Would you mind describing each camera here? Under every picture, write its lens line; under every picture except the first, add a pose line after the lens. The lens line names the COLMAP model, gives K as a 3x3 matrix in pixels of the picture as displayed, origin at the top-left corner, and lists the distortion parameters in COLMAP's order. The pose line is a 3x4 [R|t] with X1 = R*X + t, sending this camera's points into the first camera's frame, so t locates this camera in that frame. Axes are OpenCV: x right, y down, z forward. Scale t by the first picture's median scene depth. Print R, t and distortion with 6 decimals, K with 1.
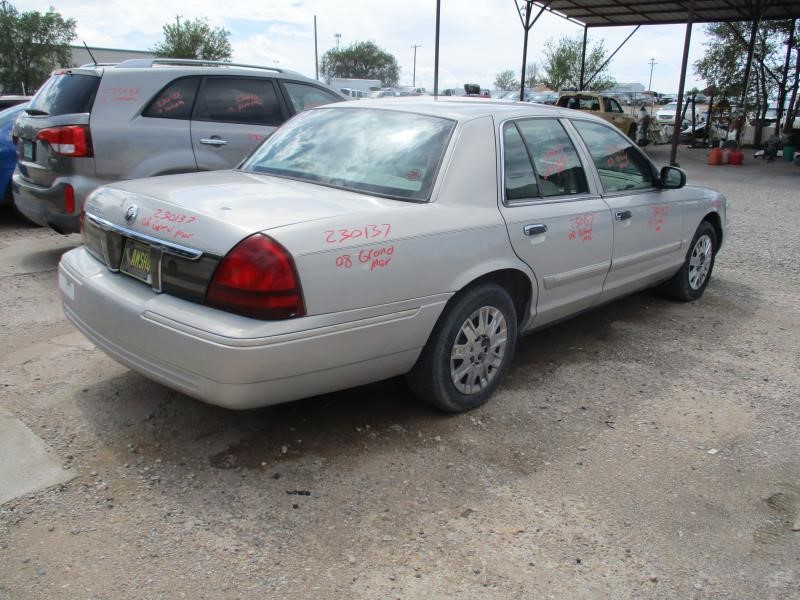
lens RADIAL K [[673.8, 0, 401.8], [0, 673.8, 297.7], [0, 0, 1]] dist [-0.021771, 0.002934]
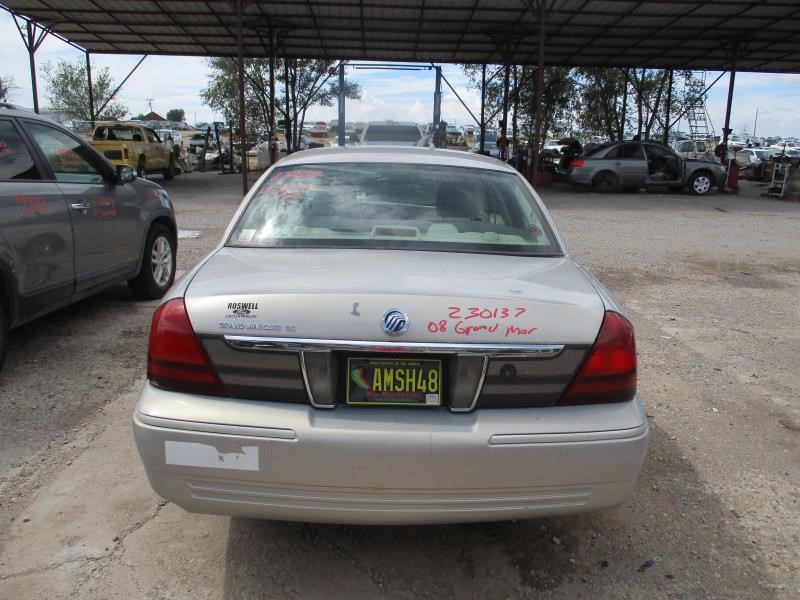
lens RADIAL K [[673.8, 0, 401.8], [0, 673.8, 297.7], [0, 0, 1]] dist [-0.021771, 0.002934]
pose [[0.707739, -0.174624, 0.684553, -0.126318], [0.198295, 0.979120, 0.044755, -0.025516], [-0.678074, 0.104068, 0.727588, 0.062993]]
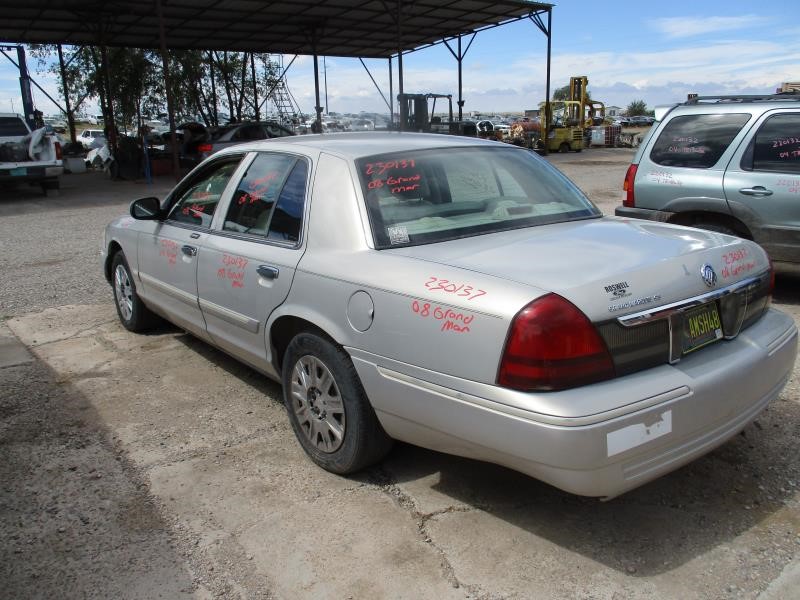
lens RADIAL K [[673.8, 0, 401.8], [0, 673.8, 297.7], [0, 0, 1]] dist [-0.021771, 0.002934]
pose [[0.116537, -0.282133, 0.952271, -0.180495], [0.308324, 0.921710, 0.235346, -0.059527], [-0.944116, 0.266182, 0.194402, 0.170051]]
